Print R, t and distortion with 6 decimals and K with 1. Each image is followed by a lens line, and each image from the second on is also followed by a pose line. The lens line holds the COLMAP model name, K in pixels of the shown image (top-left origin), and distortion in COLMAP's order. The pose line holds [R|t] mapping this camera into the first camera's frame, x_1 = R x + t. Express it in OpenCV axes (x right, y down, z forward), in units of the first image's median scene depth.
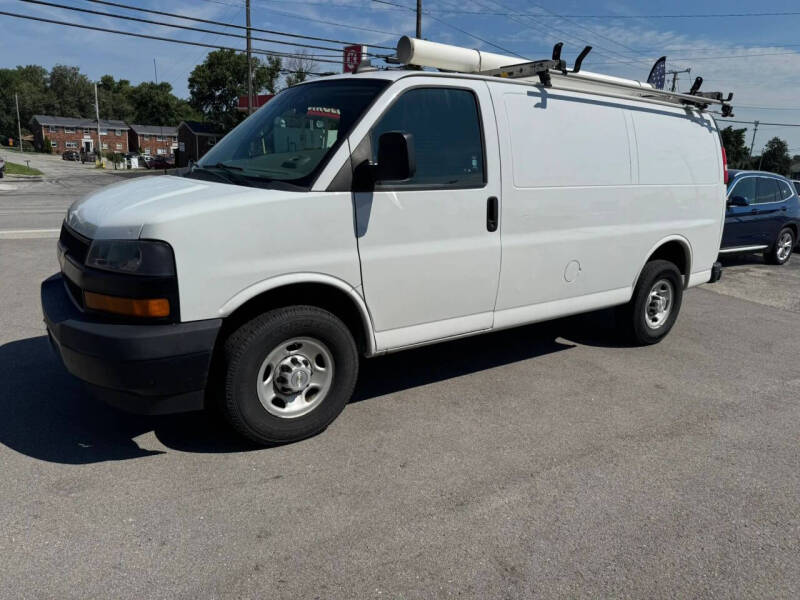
lens RADIAL K [[562.1, 0, 400.0], [0, 562.1, 300.0], [0, 0, 1]] dist [0.030747, -0.040820]
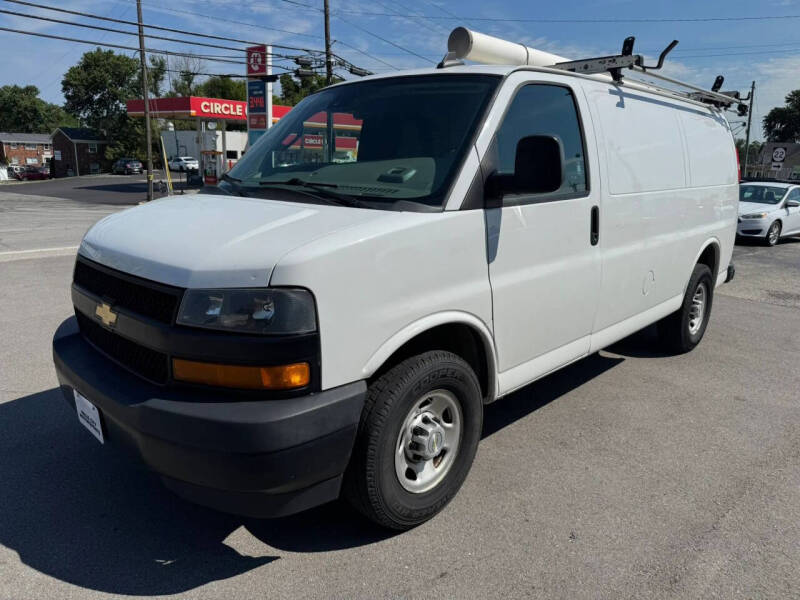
lens RADIAL K [[569.5, 0, 395.5], [0, 569.5, 295.6], [0, 0, 1]] dist [0.005507, -0.009301]
pose [[0.985047, -0.060054, 0.161479, -0.268572], [0.062344, 0.998013, -0.009150, -0.049711], [-0.160609, 0.019080, 0.986834, 0.151927]]
